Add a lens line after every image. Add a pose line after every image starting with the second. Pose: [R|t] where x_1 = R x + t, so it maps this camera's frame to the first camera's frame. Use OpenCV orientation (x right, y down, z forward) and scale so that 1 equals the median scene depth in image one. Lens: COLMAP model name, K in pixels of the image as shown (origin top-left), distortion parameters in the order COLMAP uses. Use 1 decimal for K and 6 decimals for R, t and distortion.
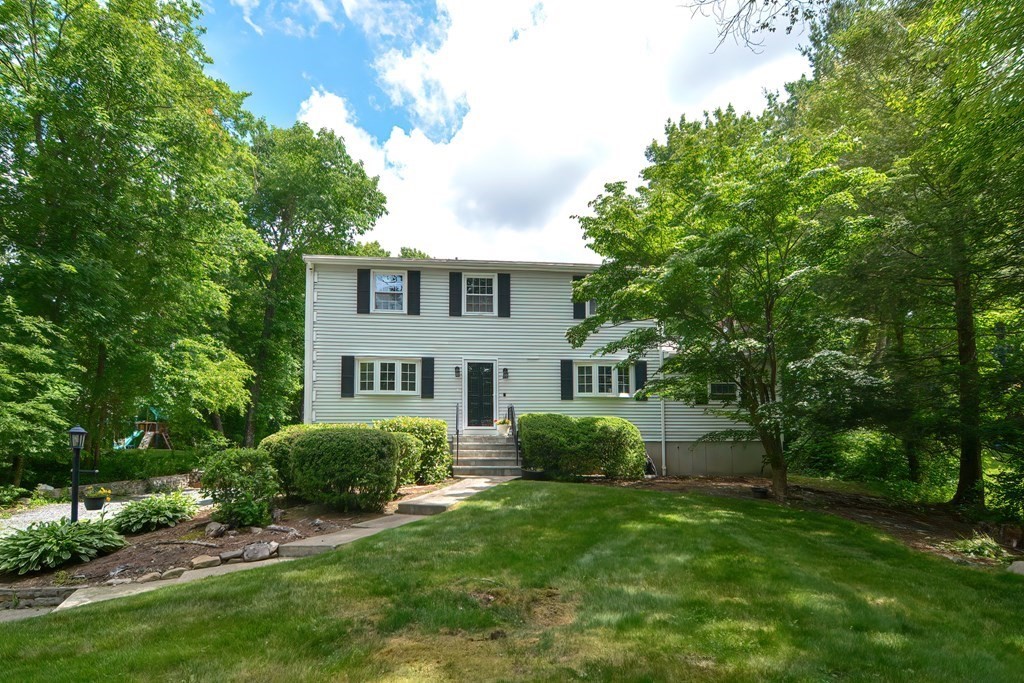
lens RADIAL K [[559.7, 0, 568.5], [0, 559.7, 405.8], [0, 0, 1]] dist [0.003306, -0.014701]
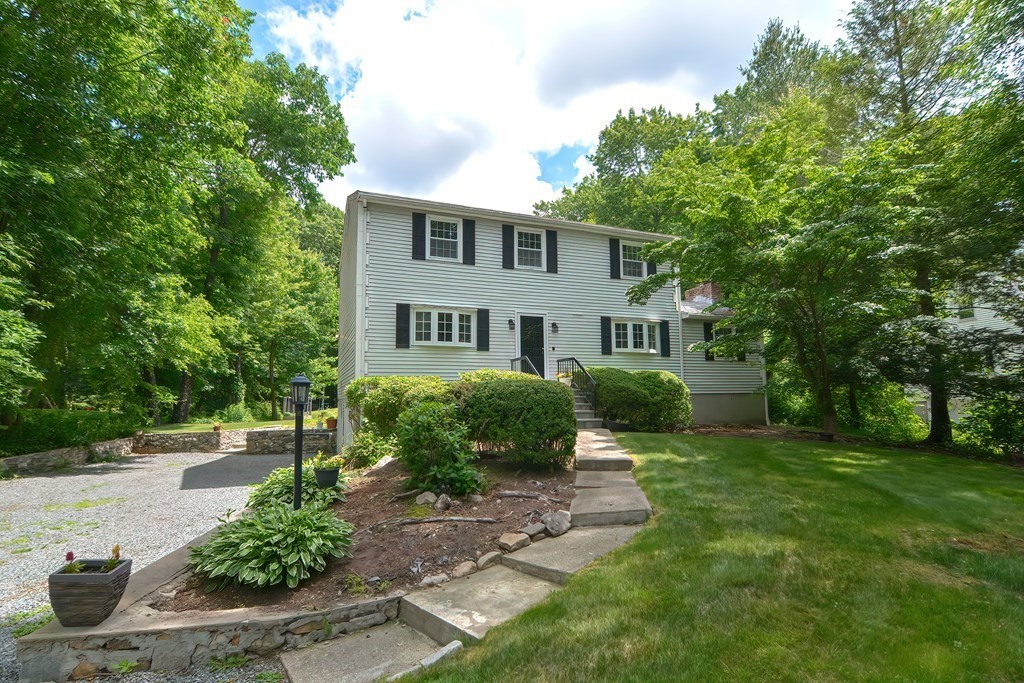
lens RADIAL K [[497.7, 0, 513.8], [0, 497.7, 350.7], [0, 0, 1]] dist [0.000345, -0.012596]
pose [[0.959023, 0.016358, 0.282856, -0.443601], [-0.007594, 0.999457, -0.032053, 0.013530], [-0.283227, 0.028591, 0.958627, 0.155784]]
